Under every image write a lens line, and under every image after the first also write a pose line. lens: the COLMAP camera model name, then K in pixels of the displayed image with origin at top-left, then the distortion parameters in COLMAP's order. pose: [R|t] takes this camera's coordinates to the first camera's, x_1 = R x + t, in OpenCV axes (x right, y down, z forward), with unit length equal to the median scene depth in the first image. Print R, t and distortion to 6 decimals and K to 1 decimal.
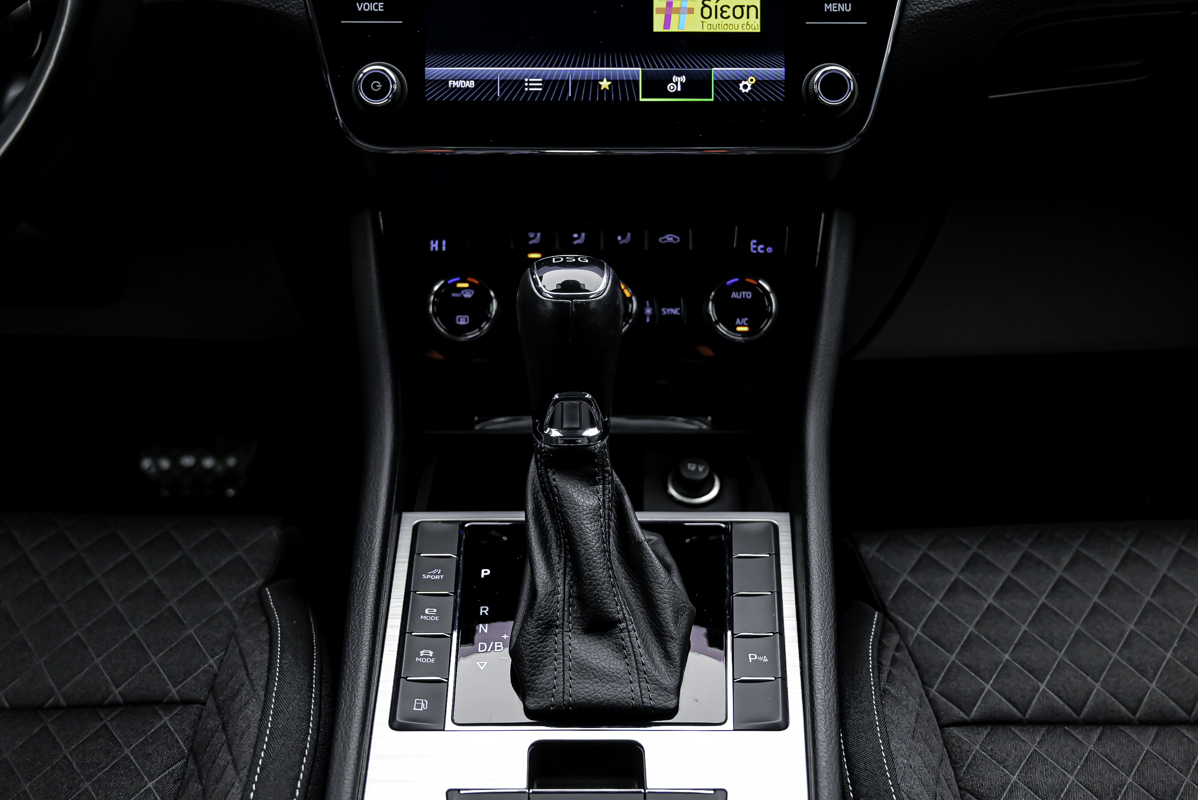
lens RADIAL K [[1334.6, 0, 583.5], [0, 1334.6, 377.0], [0, 0, 1]] dist [-0.003951, 0.000000]
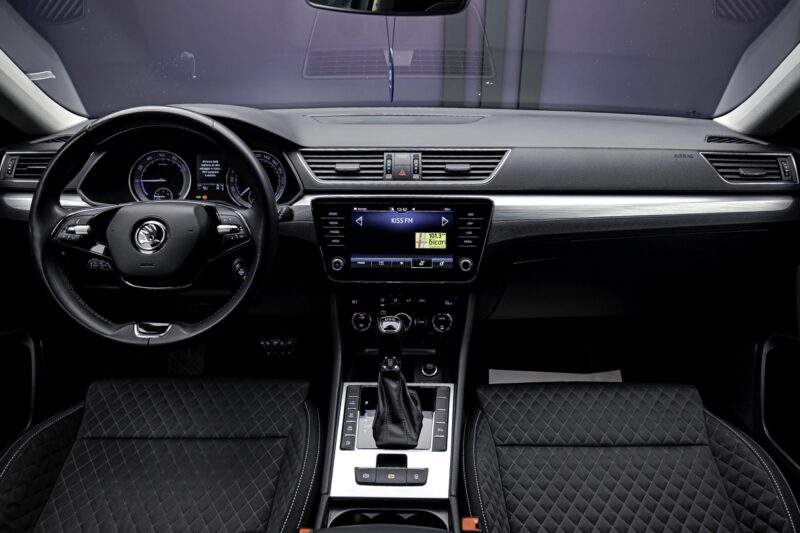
lens RADIAL K [[538.0, 0, 404.2], [0, 538.0, 265.7], [0, 0, 1]] dist [-0.002284, -0.002766]
pose [[0.999656, 0.006902, -0.025319, 0.058881], [-0.006649, 0.999927, 0.010082, -0.226656], [0.025387, -0.009910, 0.999629, -0.421462]]
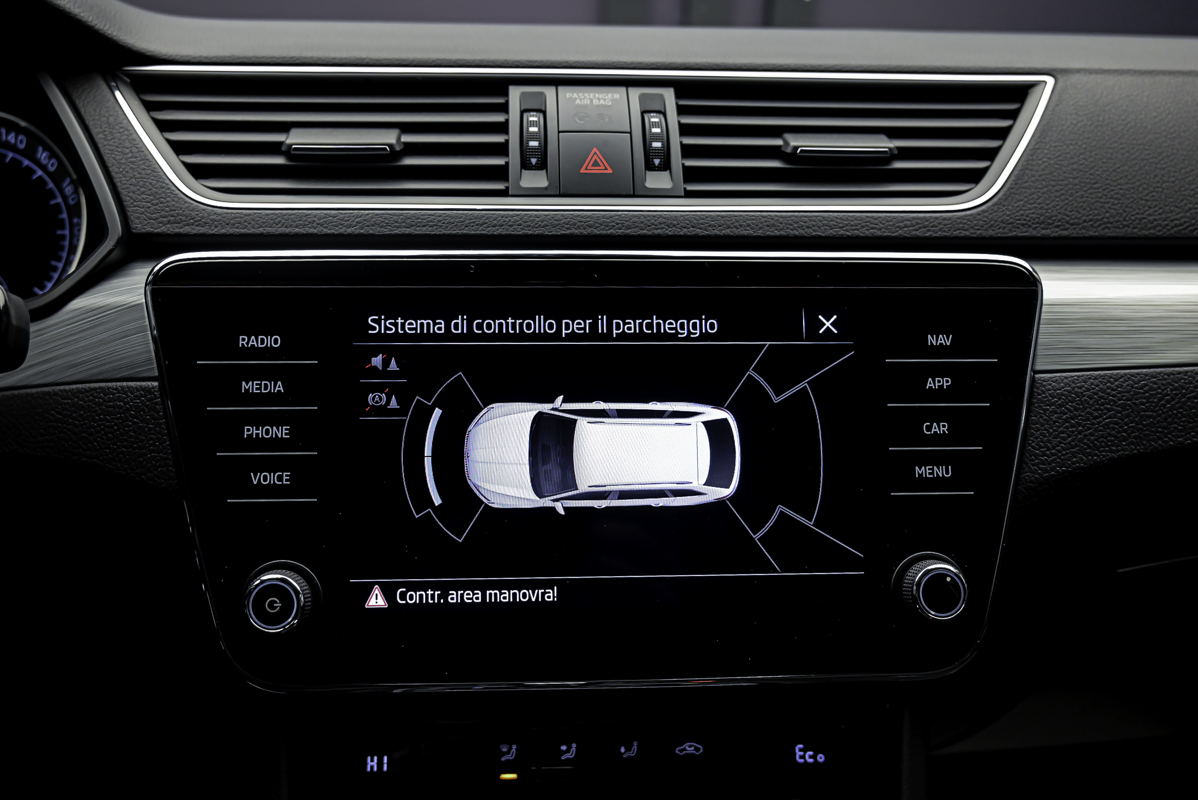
lens RADIAL K [[956.5, 0, 578.0], [0, 956.5, 427.6], [0, 0, 1]] dist [-0.017321, 0.001869]
pose [[0.998863, -0.007046, 0.047147, -0.023898], [0.011917, 0.994522, -0.103846, -0.249533], [-0.046157, 0.104289, 0.993475, 0.497181]]
